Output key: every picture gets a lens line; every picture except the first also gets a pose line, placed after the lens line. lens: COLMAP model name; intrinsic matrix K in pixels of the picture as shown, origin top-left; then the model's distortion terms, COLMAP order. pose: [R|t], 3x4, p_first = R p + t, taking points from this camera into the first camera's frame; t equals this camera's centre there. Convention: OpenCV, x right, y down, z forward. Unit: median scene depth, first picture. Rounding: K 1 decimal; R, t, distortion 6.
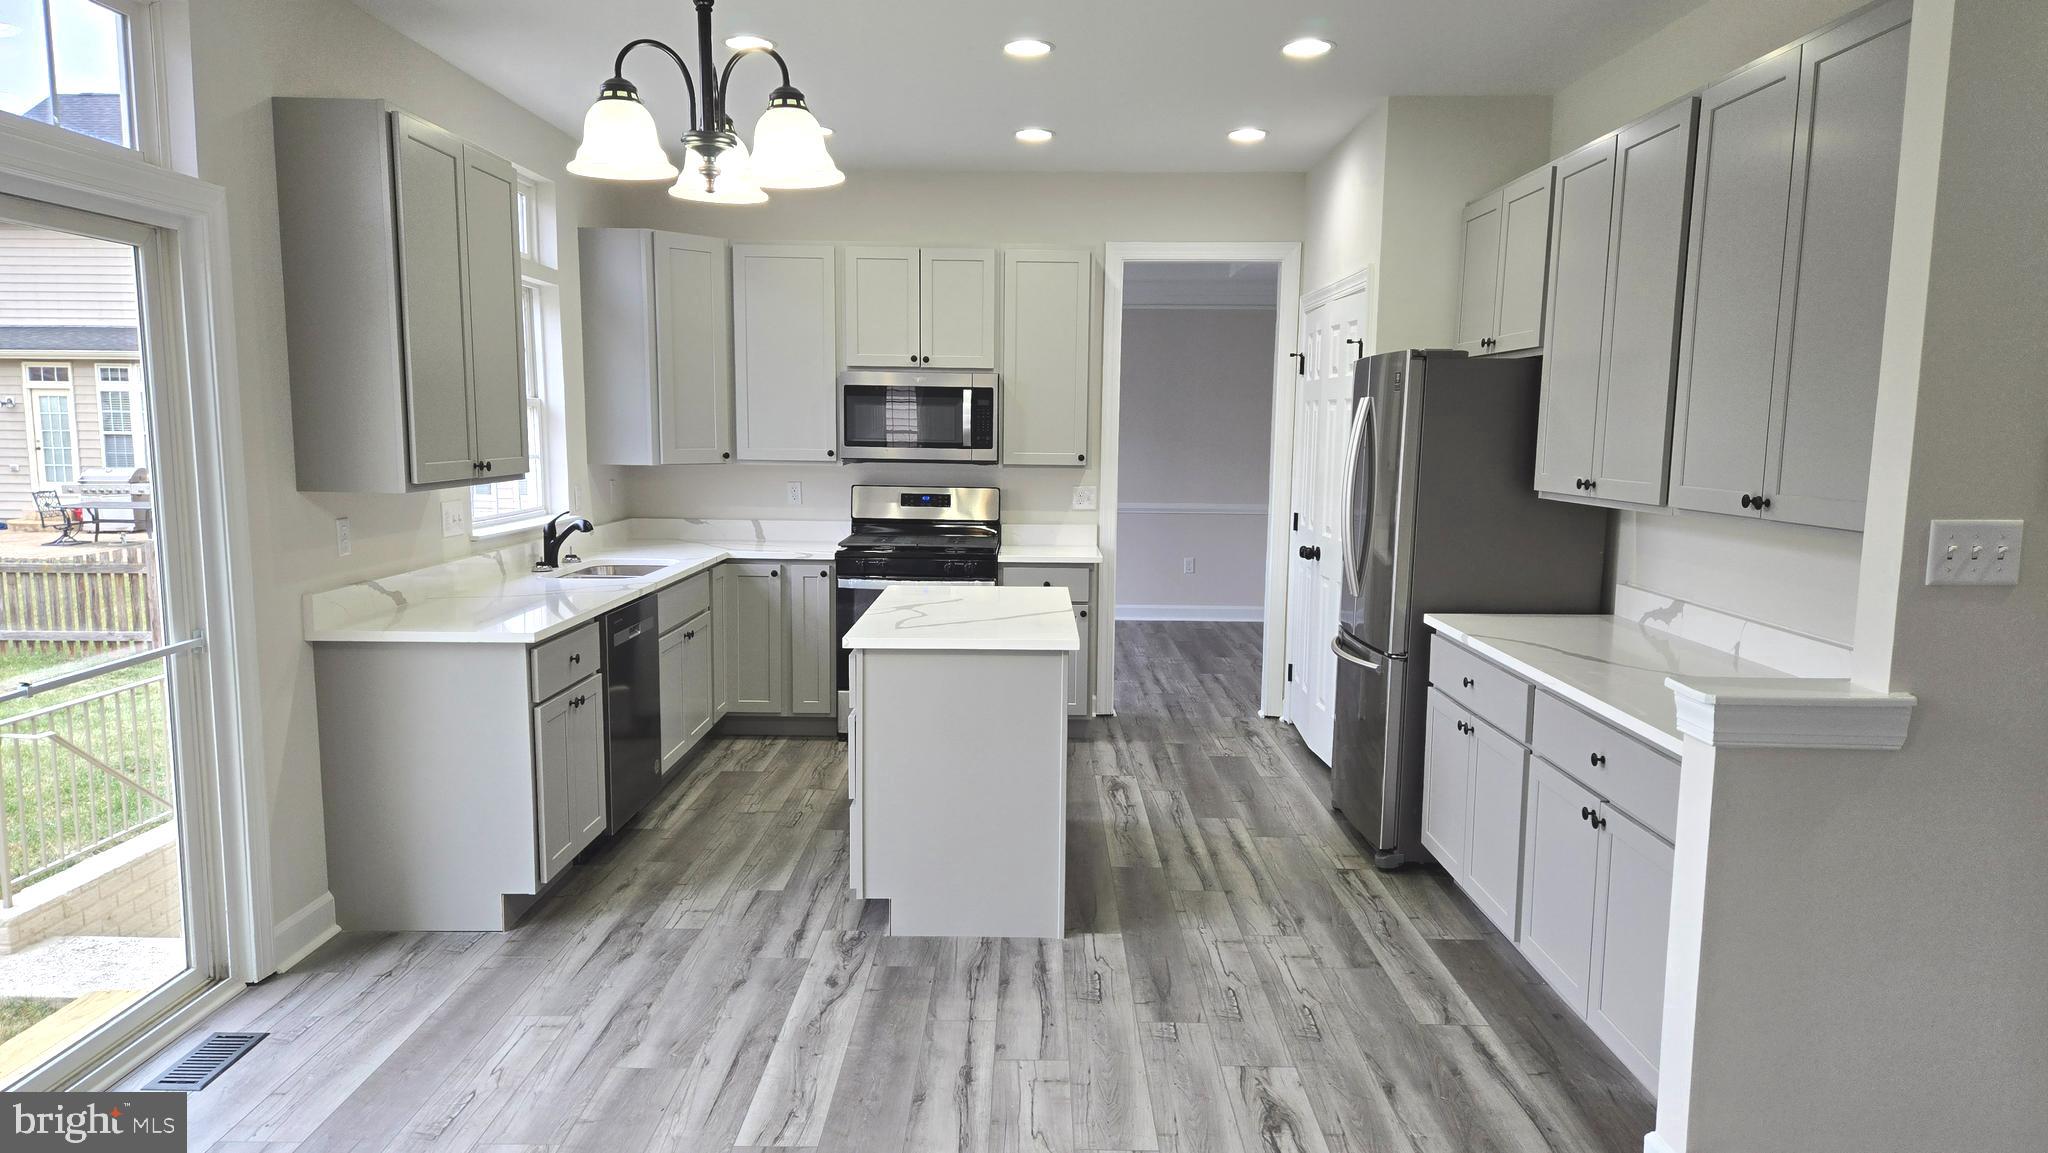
lens RADIAL K [[1358.5, 0, 1024.4], [0, 1358.5, 599.5], [0, 0, 1]] dist [0.092746, -0.098192]
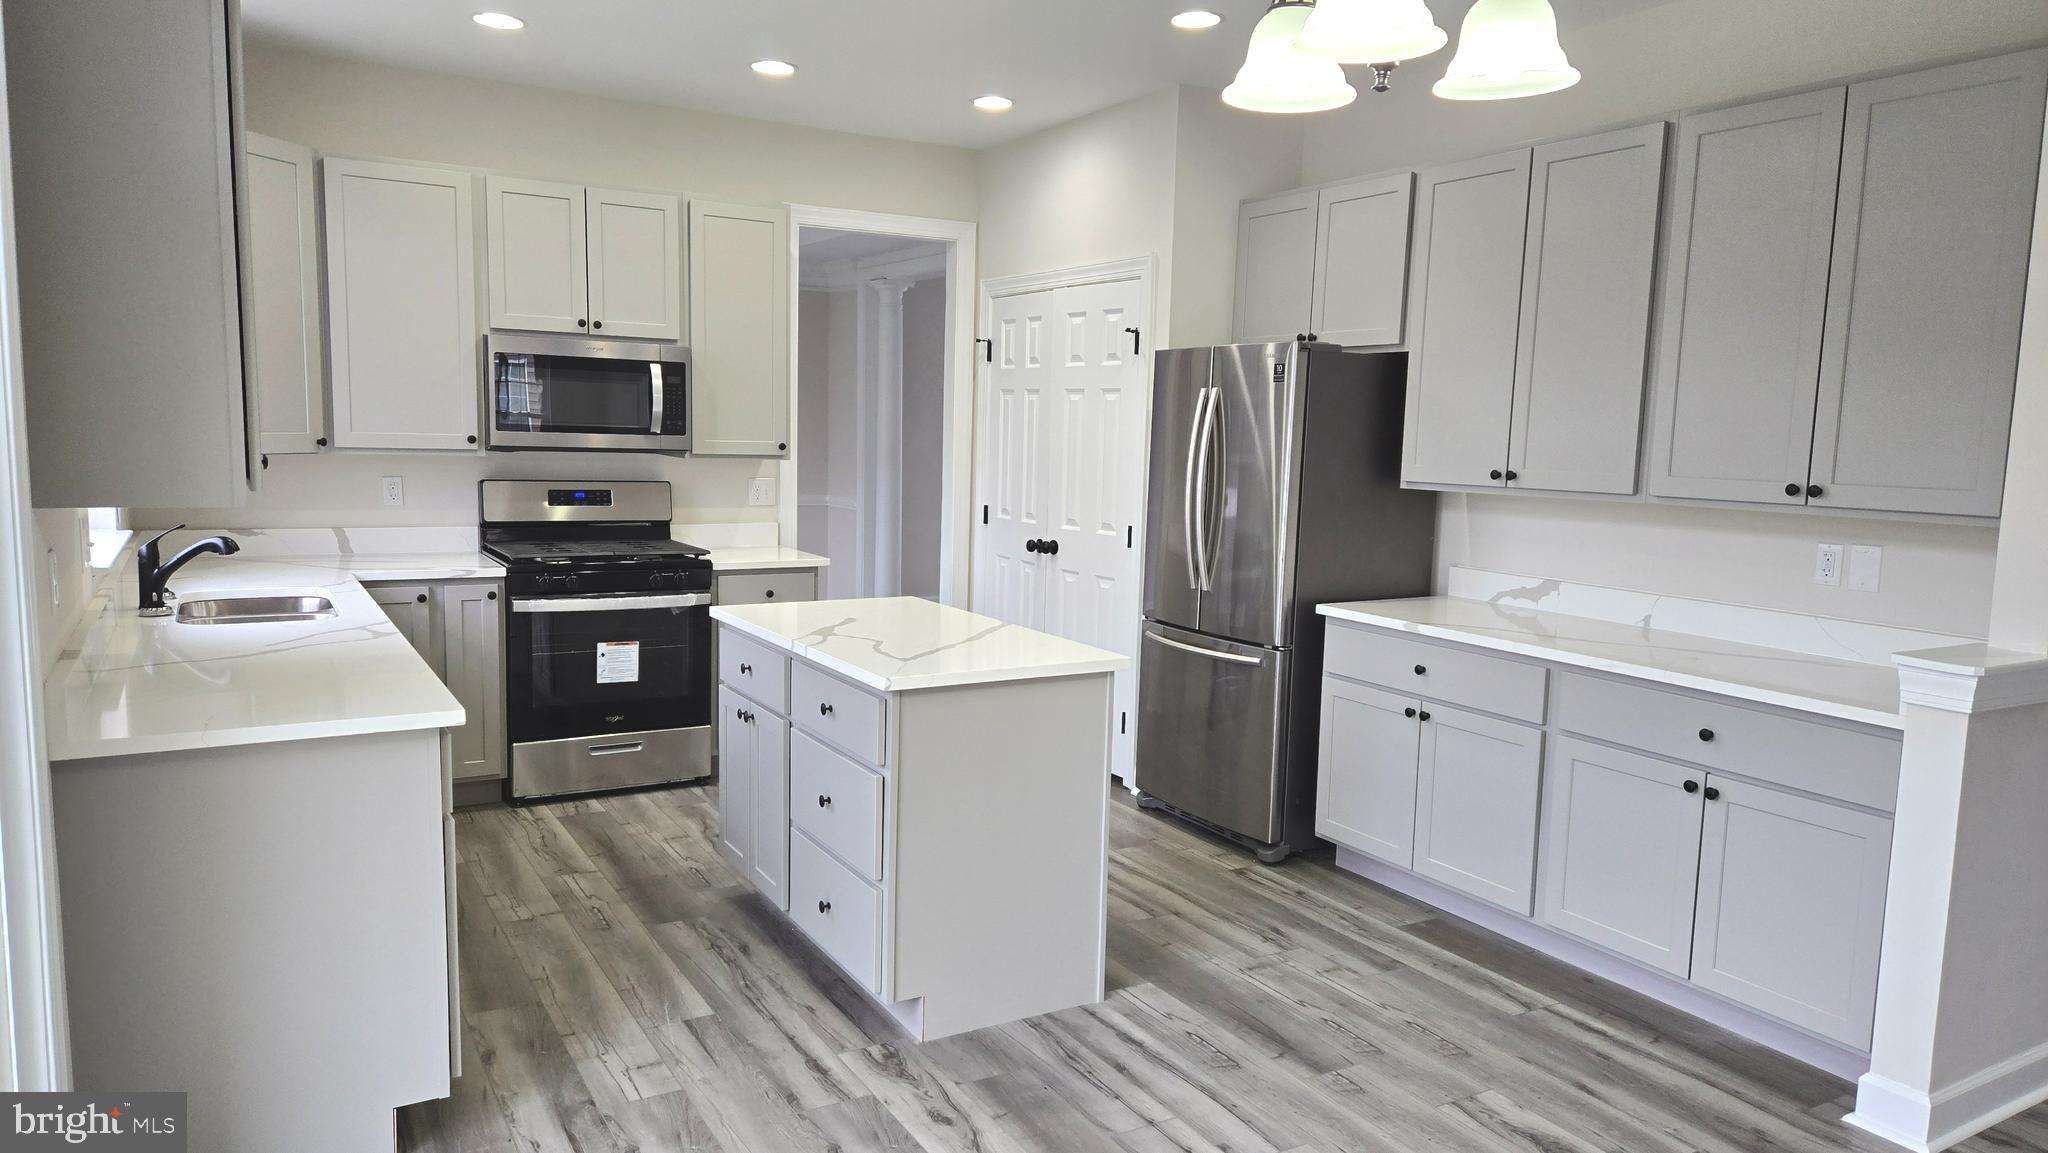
lens RADIAL K [[1364.6, 0, 1024.0], [0, 1364.6, 576.5], [0, 0, 1]] dist [0.095844, -0.095768]
pose [[0.859315, -0.047284, 0.509256, -0.403923], [0.050392, 0.998700, 0.007696, -0.028518], [-0.508957, 0.019049, 0.860581, 0.238218]]
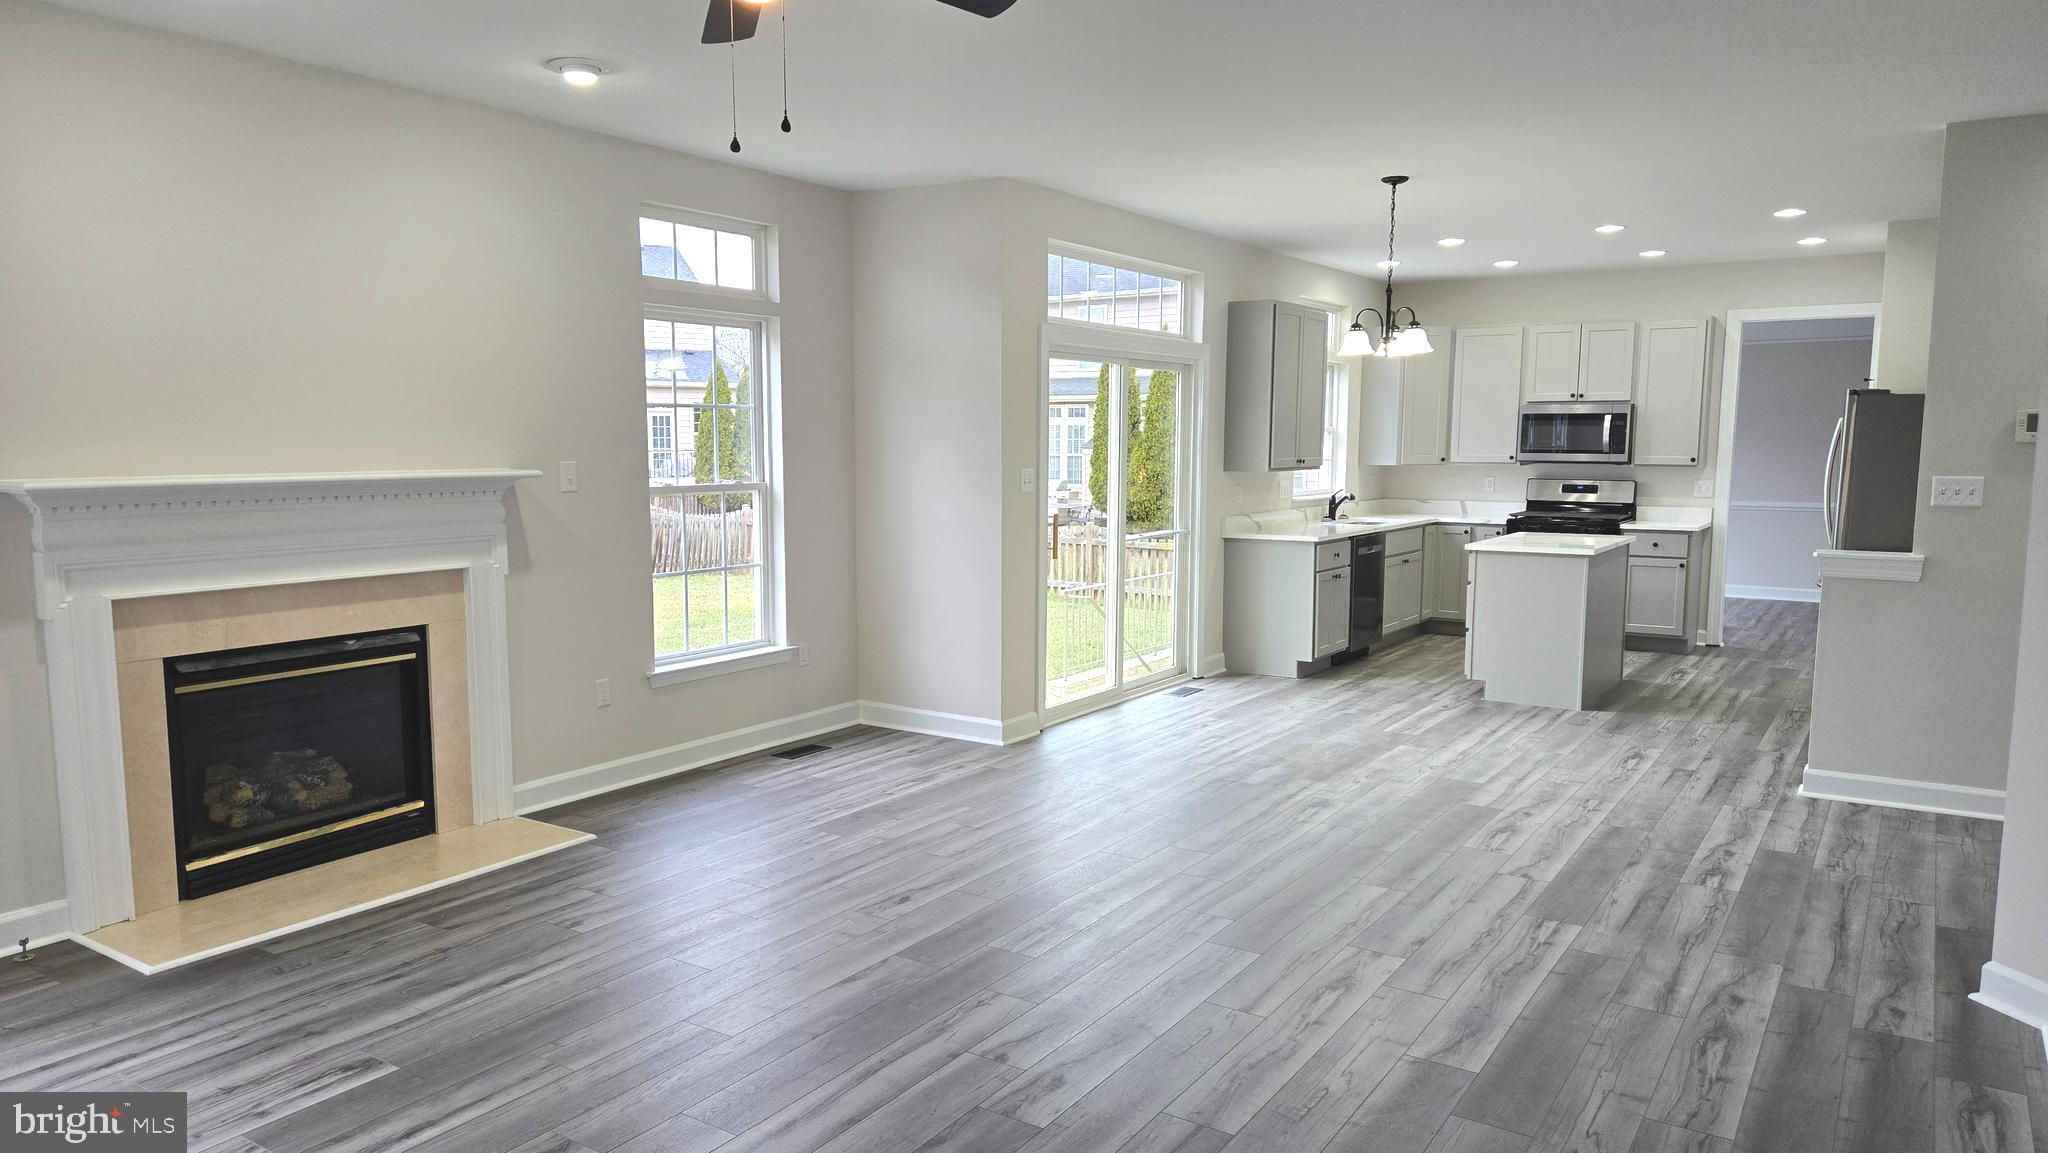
lens RADIAL K [[1363.2, 0, 994.9], [0, 1363.2, 594.2], [0, 0, 1]] dist [0.084325, -0.095330]
pose [[0.832232, 0.055296, -0.551663, 0.356080], [-0.065911, 0.997825, 0.000584, 0.126531], [0.550496, 0.035875, 0.834067, -0.925904]]
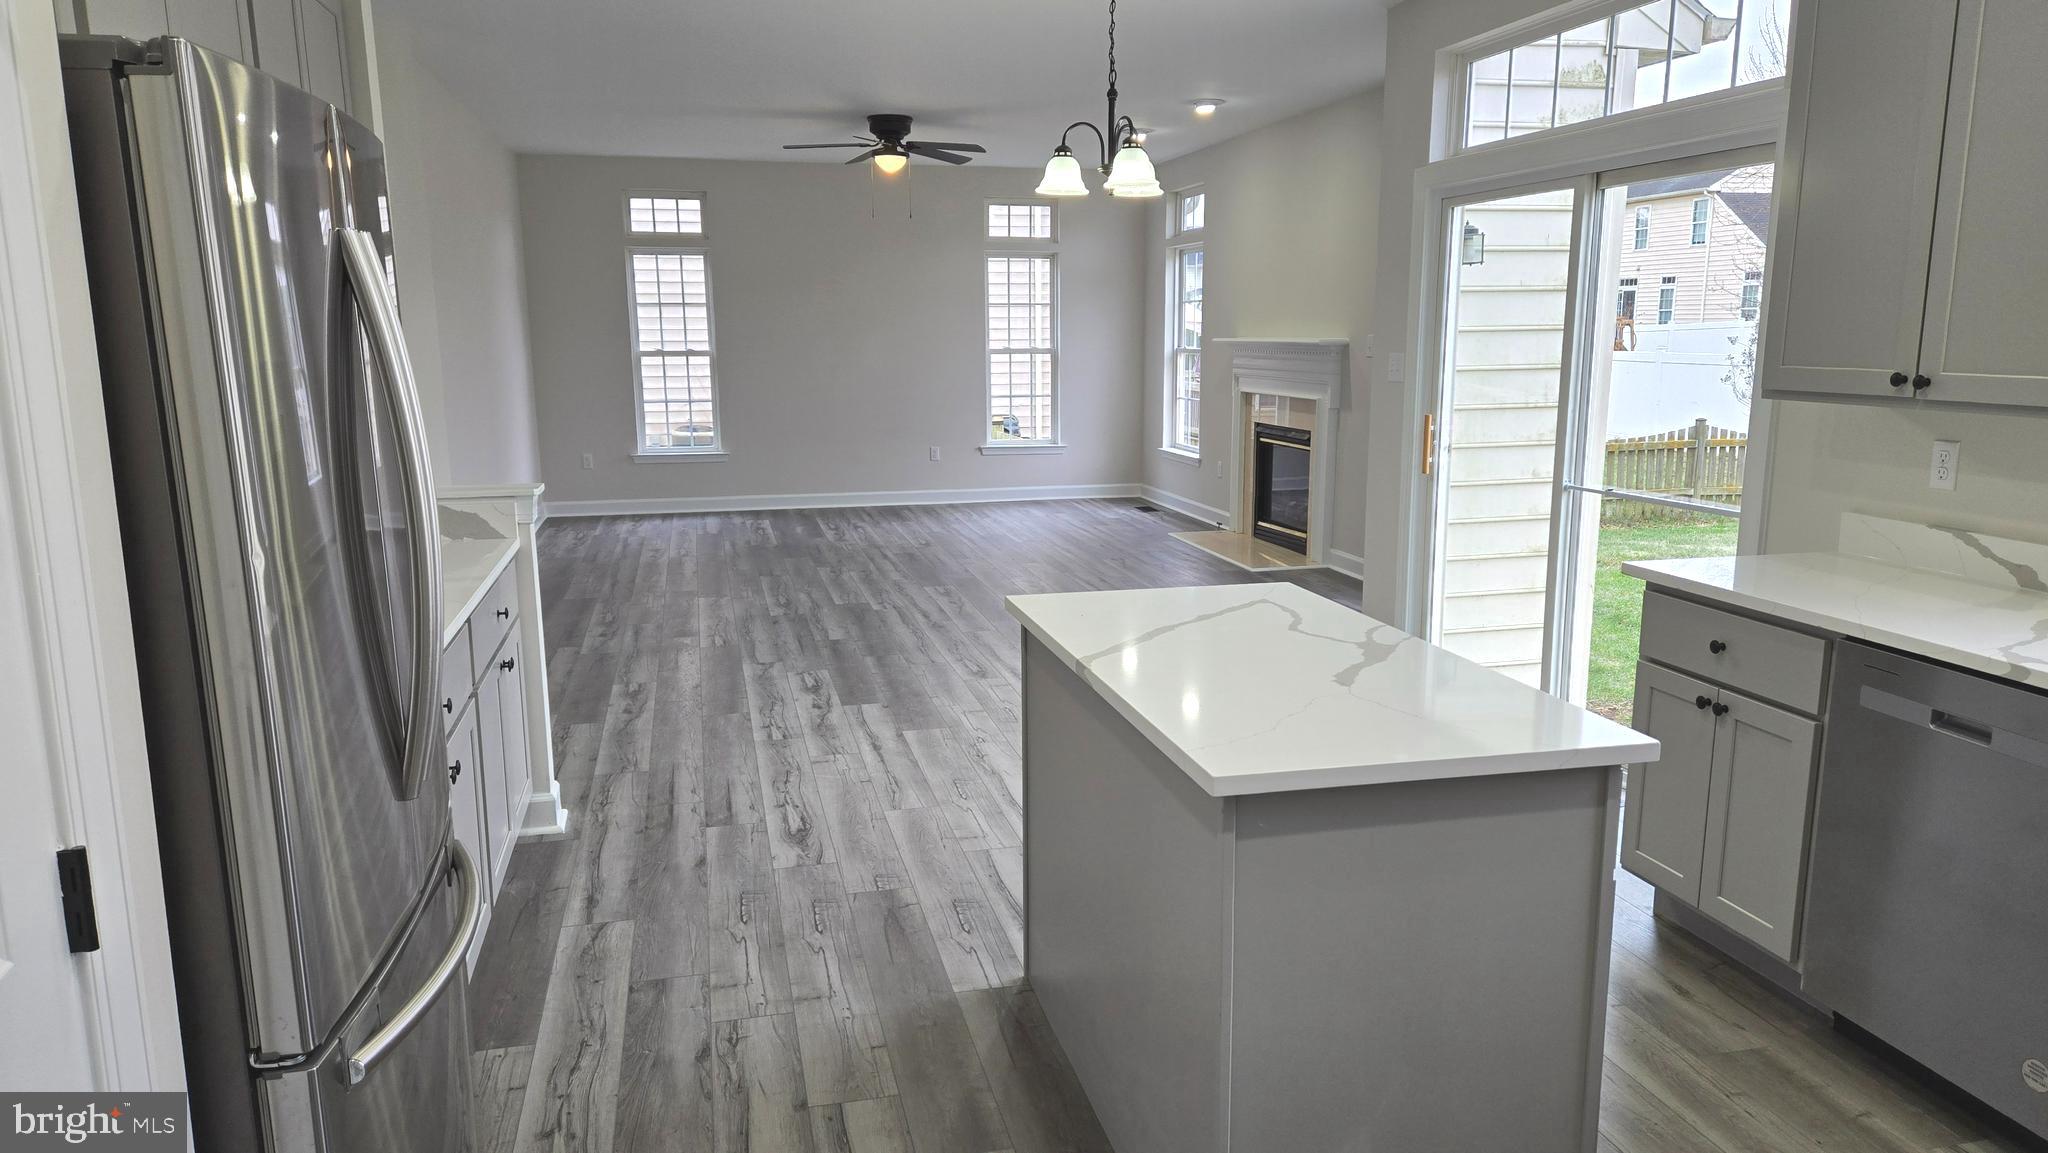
lens RADIAL K [[1358.5, 0, 1024.4], [0, 1358.5, 599.5], [0, 0, 1]] dist [0.092746, -0.098192]
pose [[-0.970875, 0.043081, -0.235680, 0.184655], [-0.035709, 0.946692, 0.320153, -0.188882], [0.236909, 0.319245, -0.917582, 1.487950]]
